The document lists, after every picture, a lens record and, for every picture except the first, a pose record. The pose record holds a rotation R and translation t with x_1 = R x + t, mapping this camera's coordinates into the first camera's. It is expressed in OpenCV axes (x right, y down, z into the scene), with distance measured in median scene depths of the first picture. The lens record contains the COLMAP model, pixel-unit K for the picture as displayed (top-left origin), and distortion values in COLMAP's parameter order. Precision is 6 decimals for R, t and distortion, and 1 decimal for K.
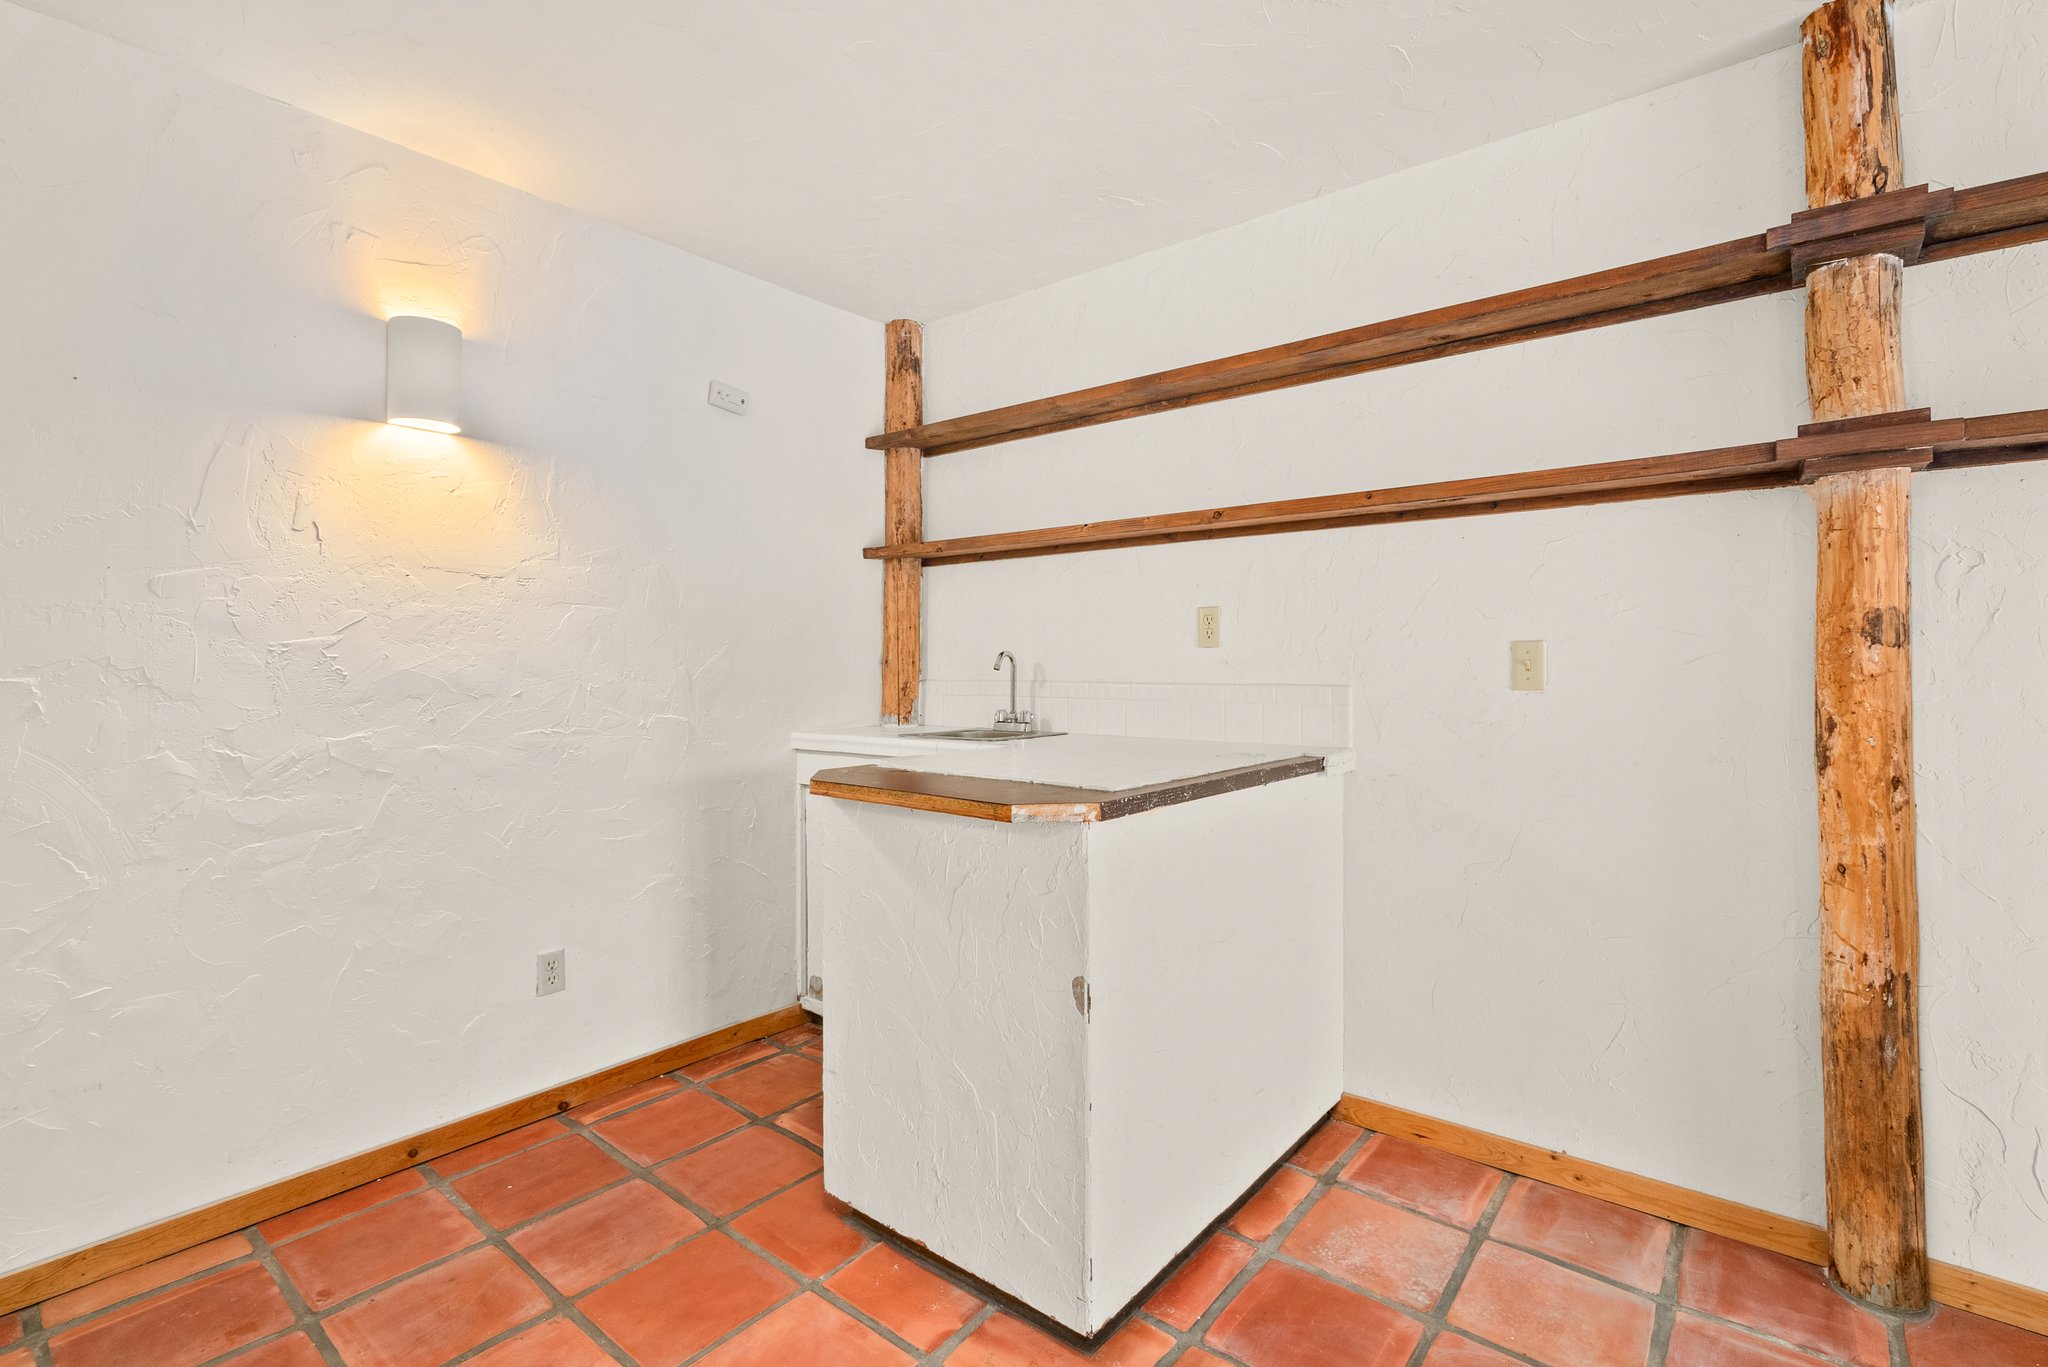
lens RADIAL K [[931.0, 0, 1003.7], [0, 931.0, 654.3], [0, 0, 1]] dist [-0.009721, 0.004298]
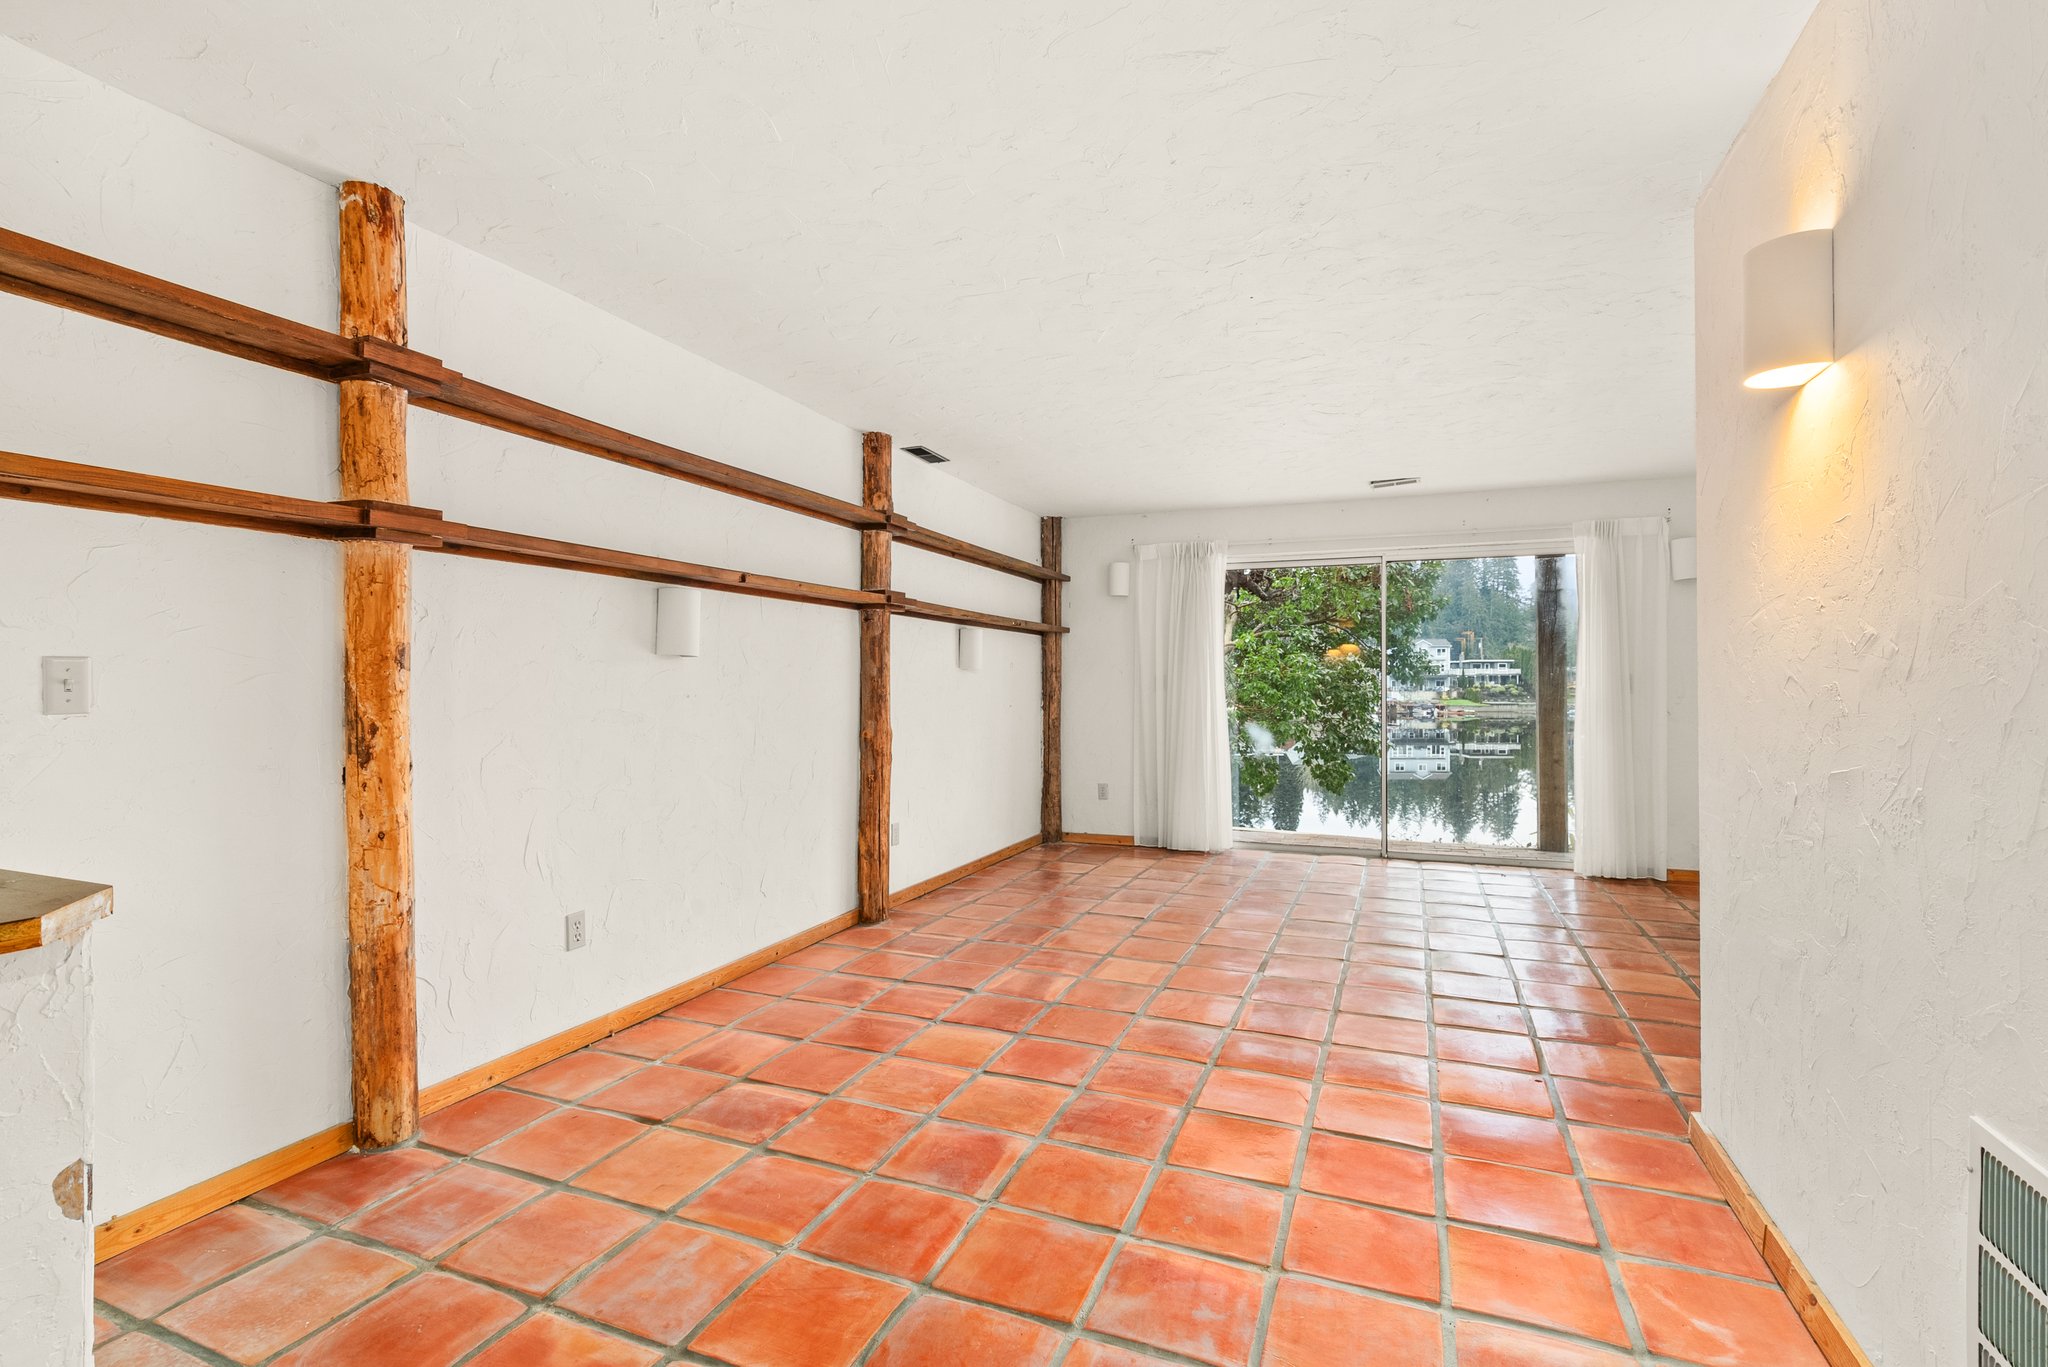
lens RADIAL K [[931.0, 0, 1028.7], [0, 931.0, 679.5], [0, 0, 1]] dist [-0.009721, 0.004298]
pose [[-0.302994, 0.005739, 0.952975, -0.654426], [-0.005464, 0.999955, -0.007760, 0.010746], [-0.952977, -0.007558, -0.302949, 0.506782]]
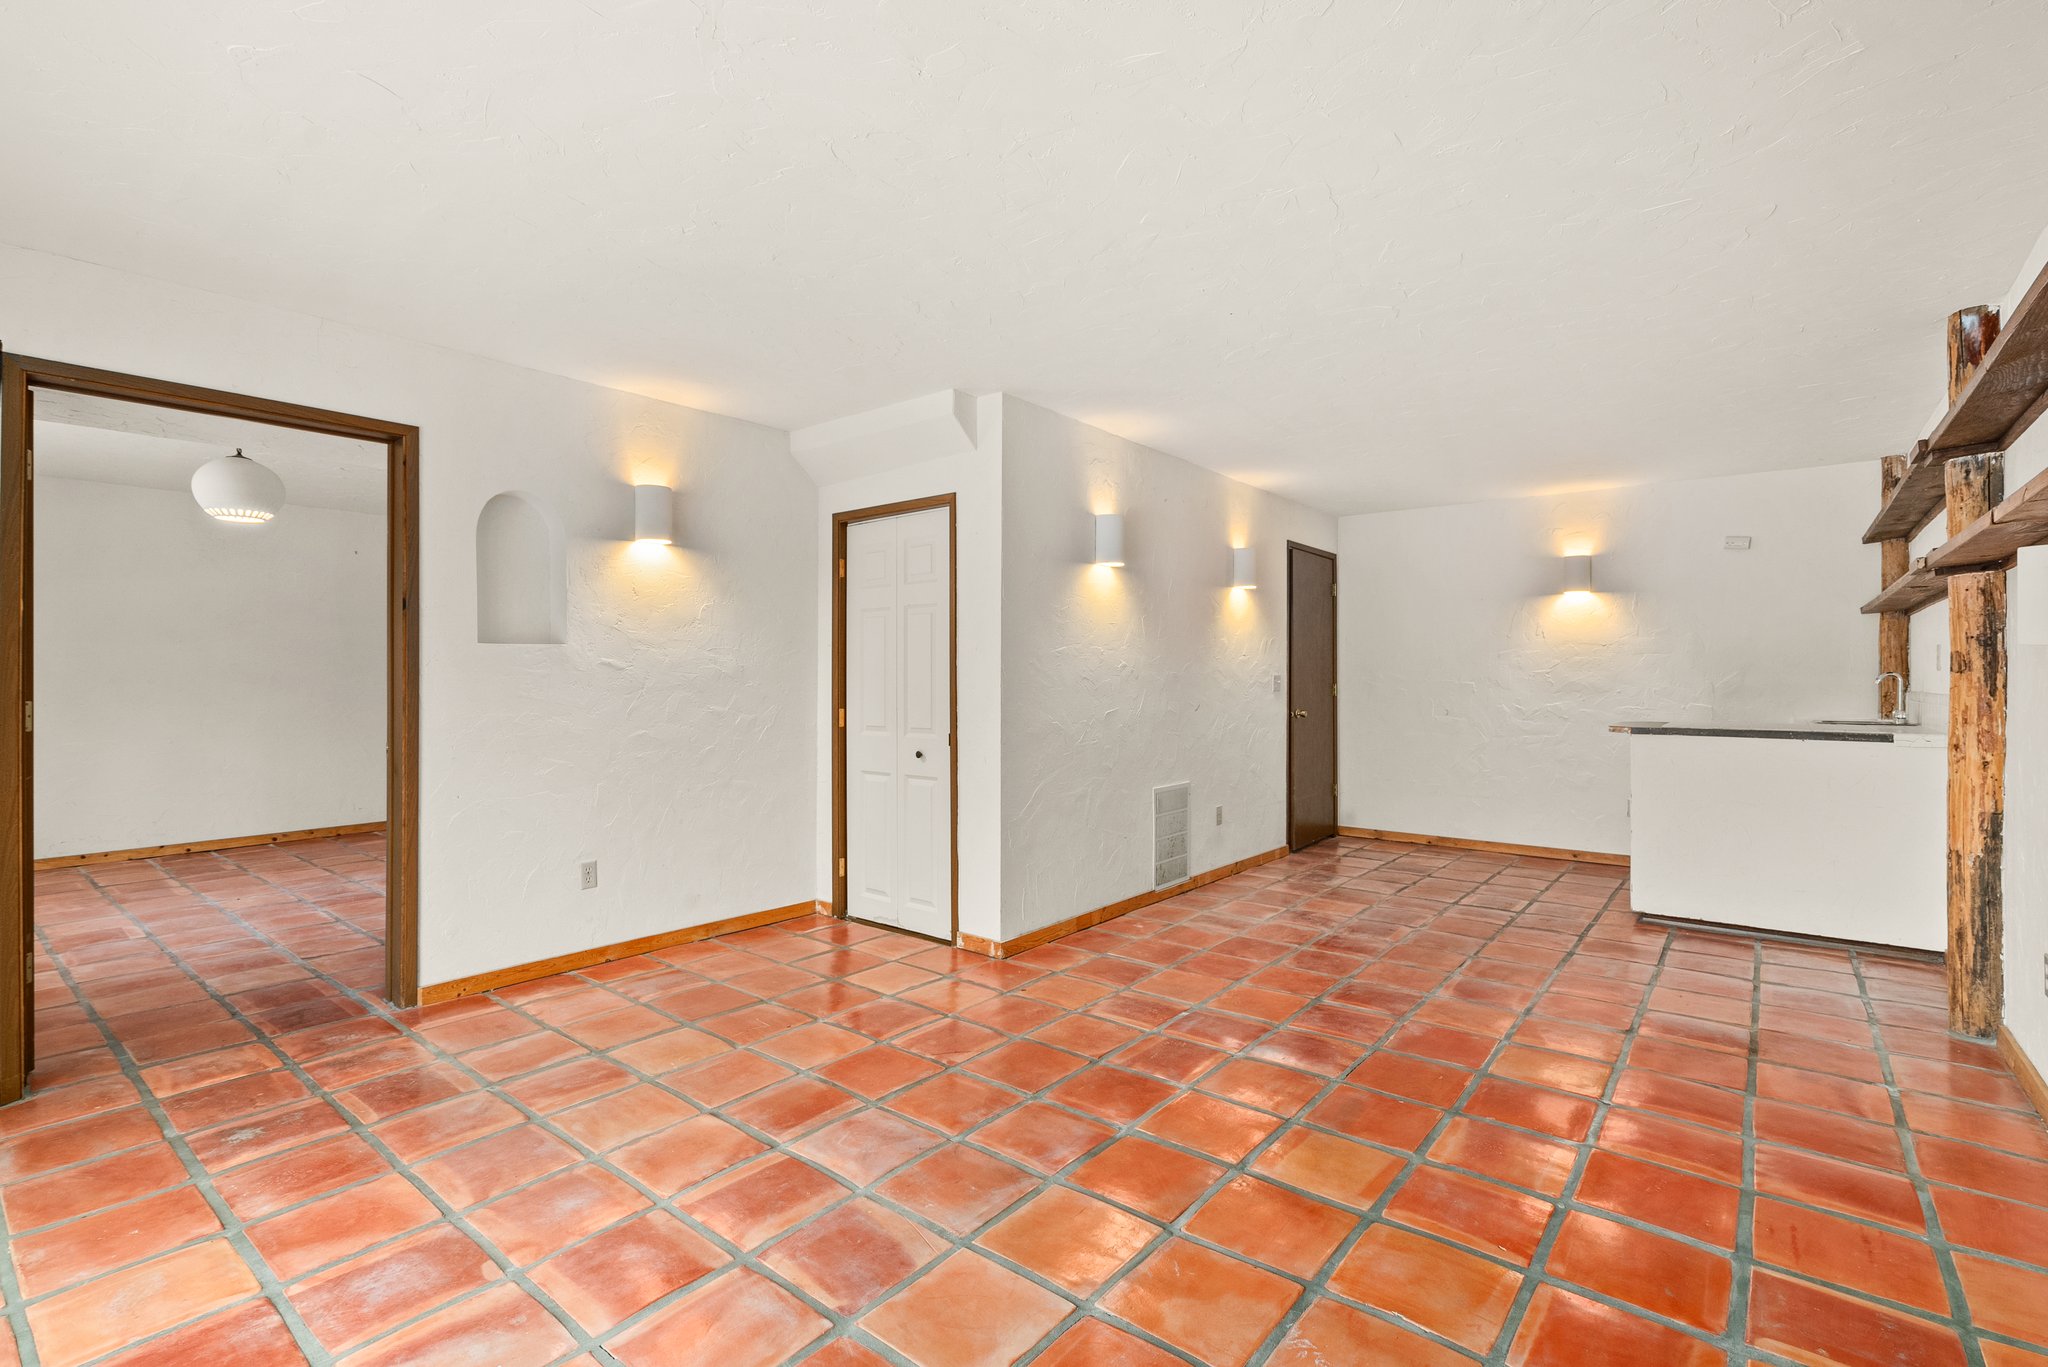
lens RADIAL K [[931.0, 0, 1031.5], [0, 931.0, 688.4], [0, 0, 1]] dist [-0.009721, 0.004298]
pose [[0.021256, 0.015551, -0.999653, 2.669314], [0.010542, 0.999820, 0.015777, -0.028215], [0.999718, -0.010874, 0.021088, -0.859394]]
